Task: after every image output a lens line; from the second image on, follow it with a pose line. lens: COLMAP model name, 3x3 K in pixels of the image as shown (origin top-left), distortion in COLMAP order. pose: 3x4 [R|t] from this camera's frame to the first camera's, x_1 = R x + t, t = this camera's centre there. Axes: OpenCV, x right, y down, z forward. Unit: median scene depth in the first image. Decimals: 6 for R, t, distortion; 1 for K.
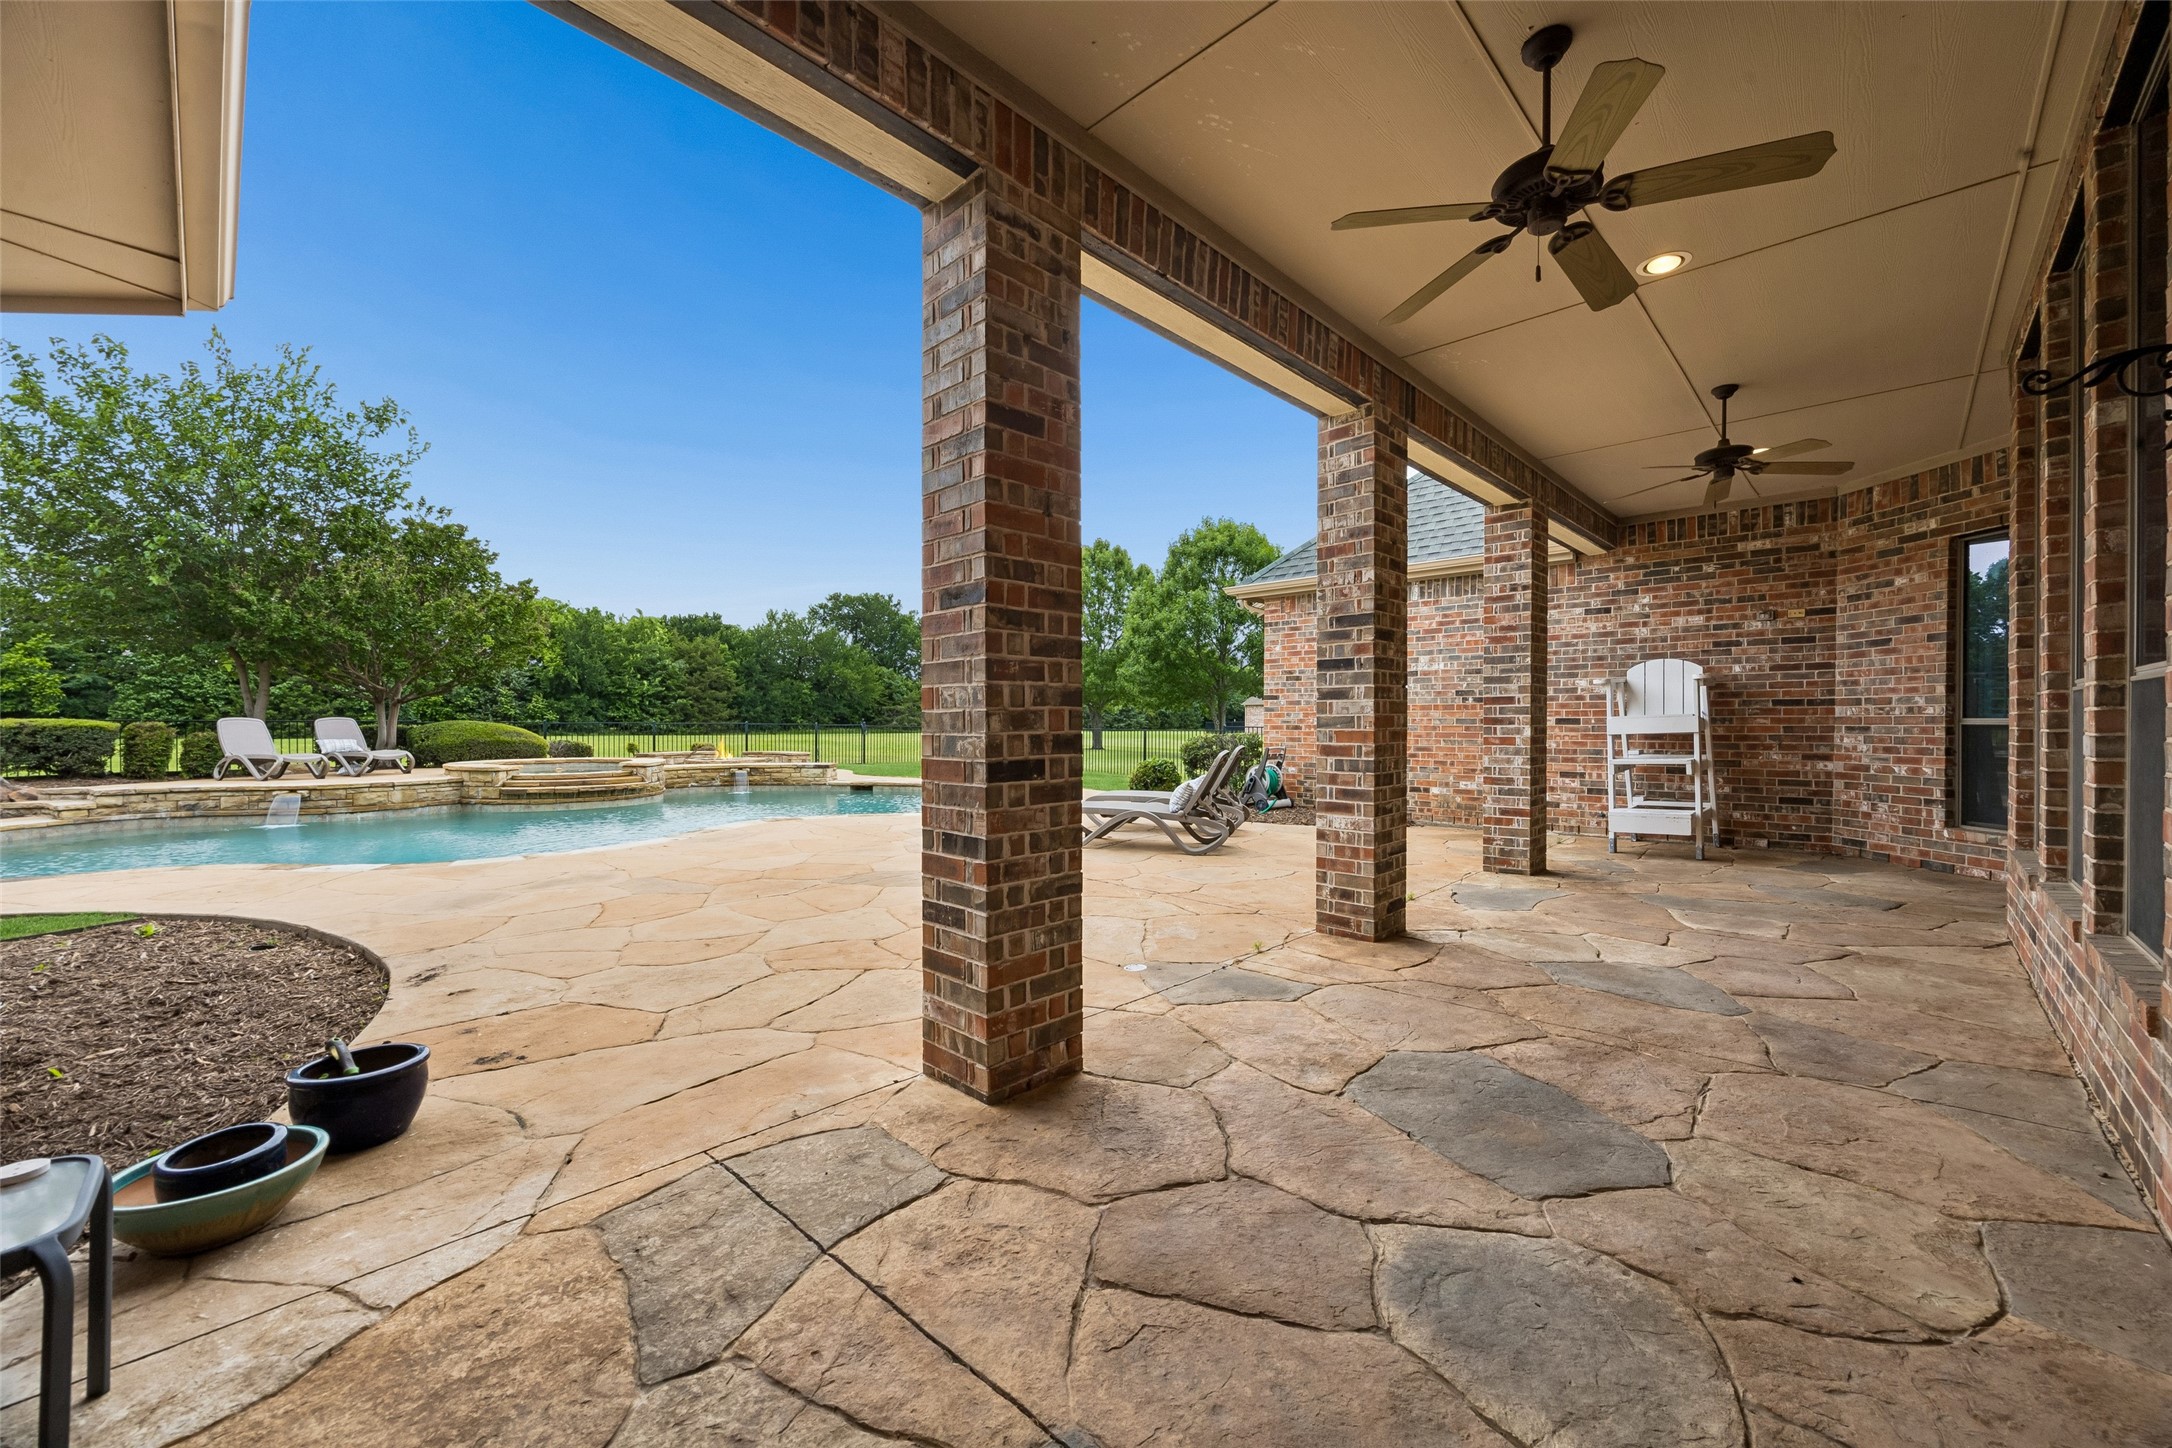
lens RADIAL K [[840.9, 0, 1100.1], [0, 840.9, 722.8], [0, 0, 1]] dist [0.000898, -0.000031]
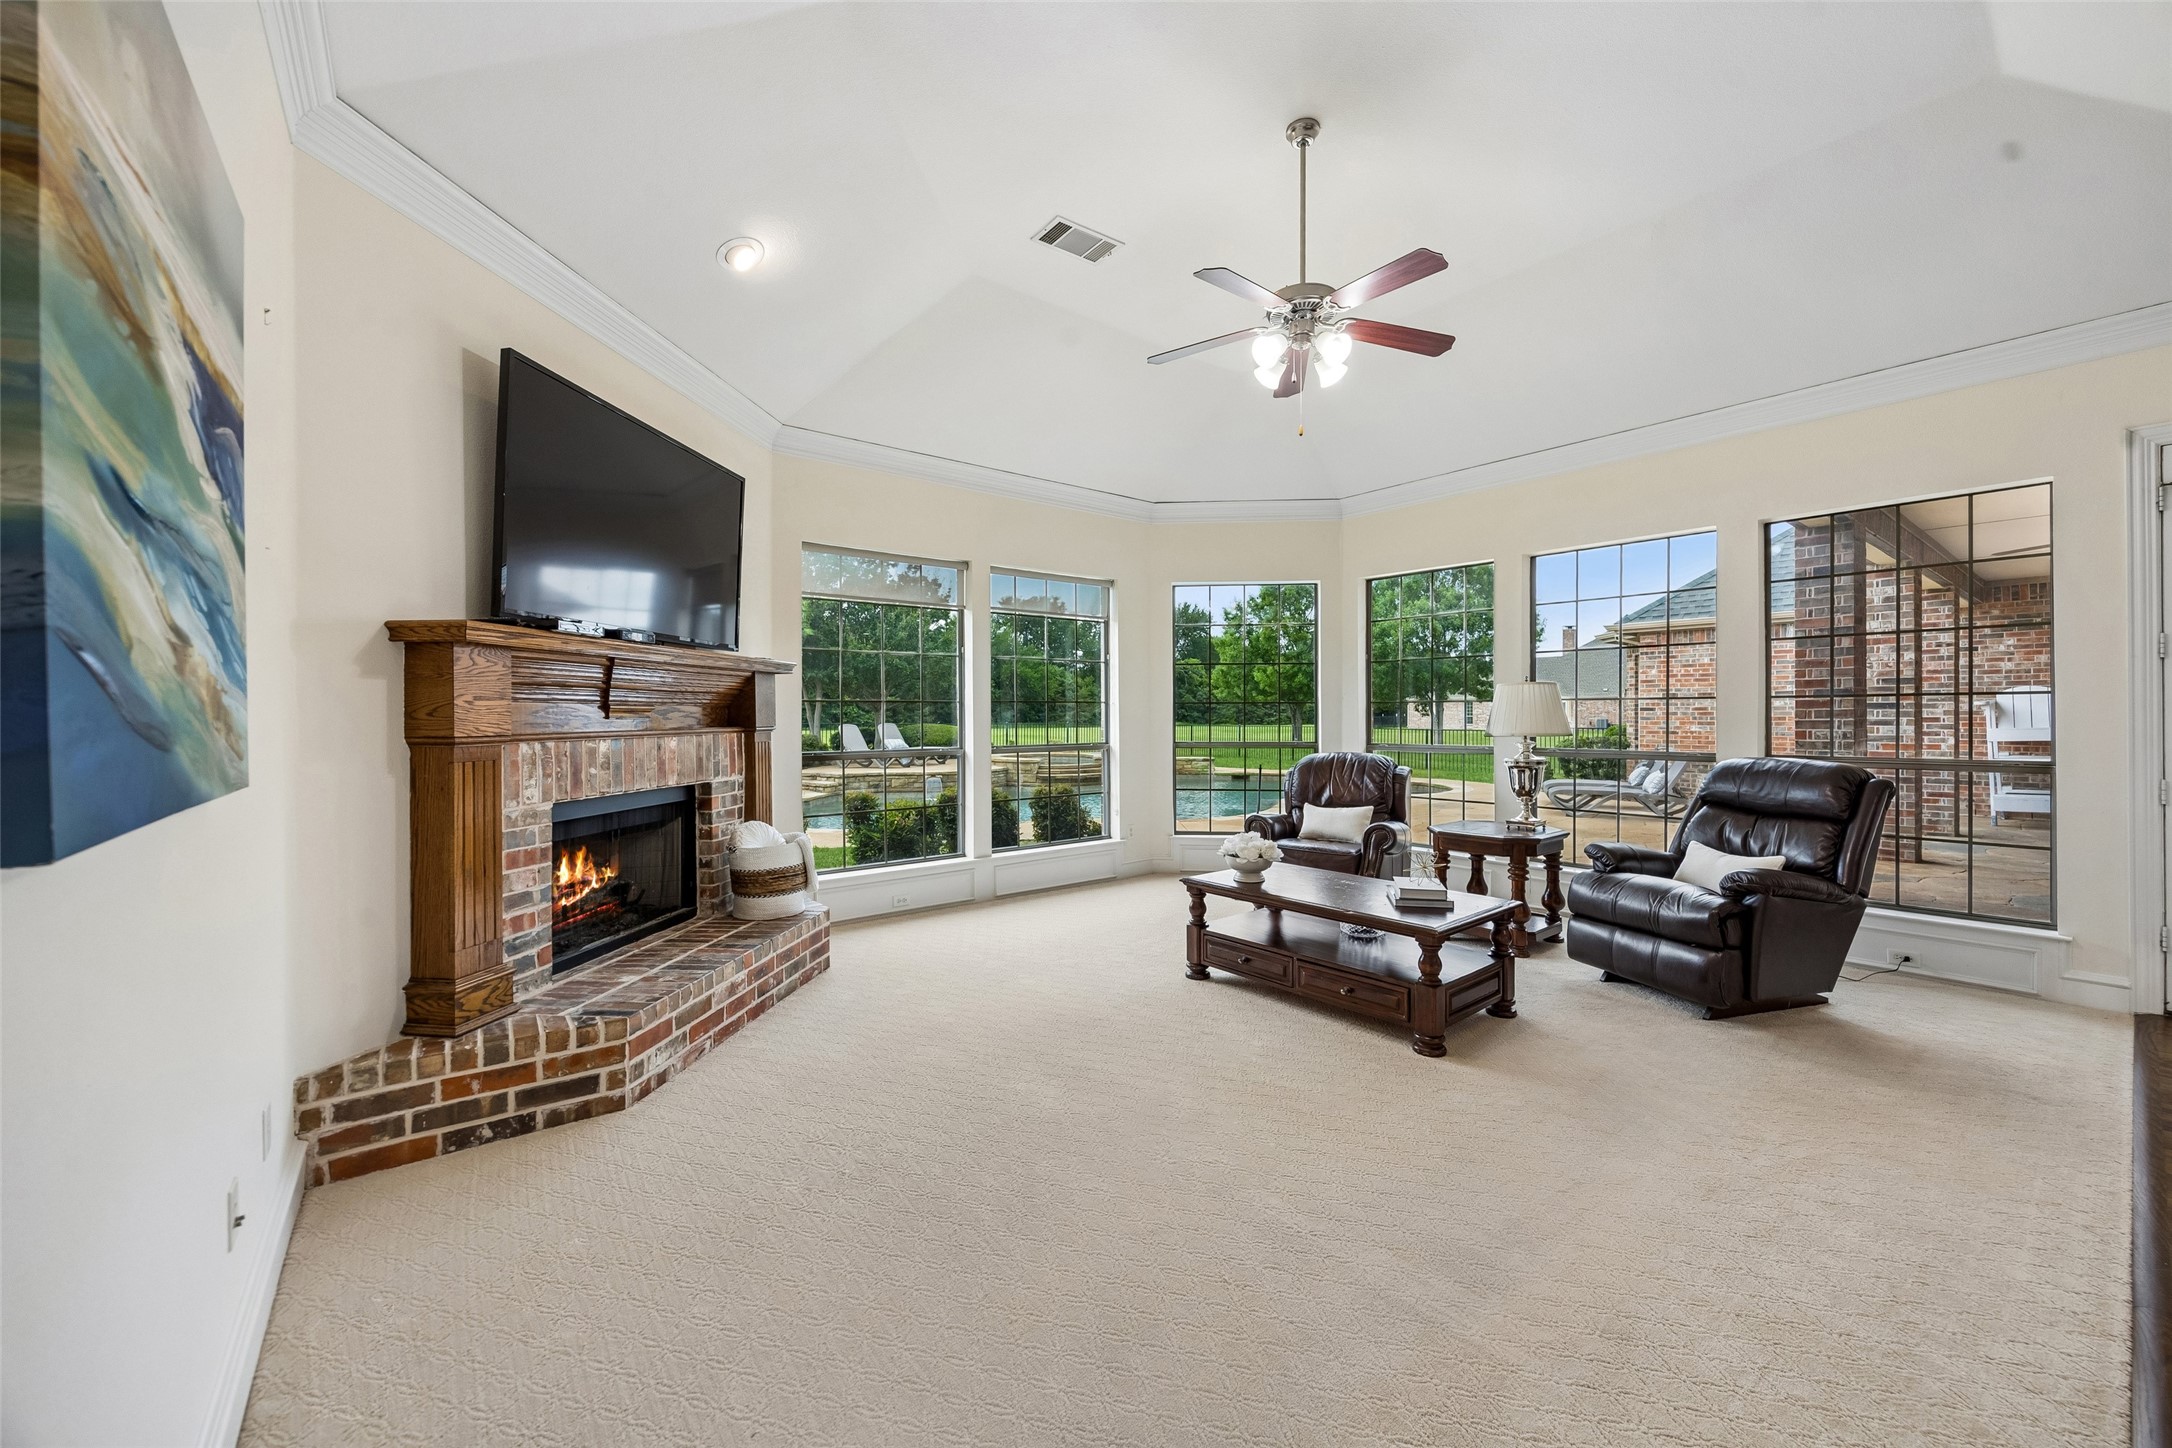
lens RADIAL K [[830.4, 0, 1096.5], [0, 830.4, 713.6], [0, 0, 1]] dist [0.000338, -0.000001]
pose [[0.990320, -0.003570, -0.138760, -0.100061], [0.003348, 0.999993, -0.001835, -0.005066], [0.138766, 0.001352, 0.990324, -0.085412]]
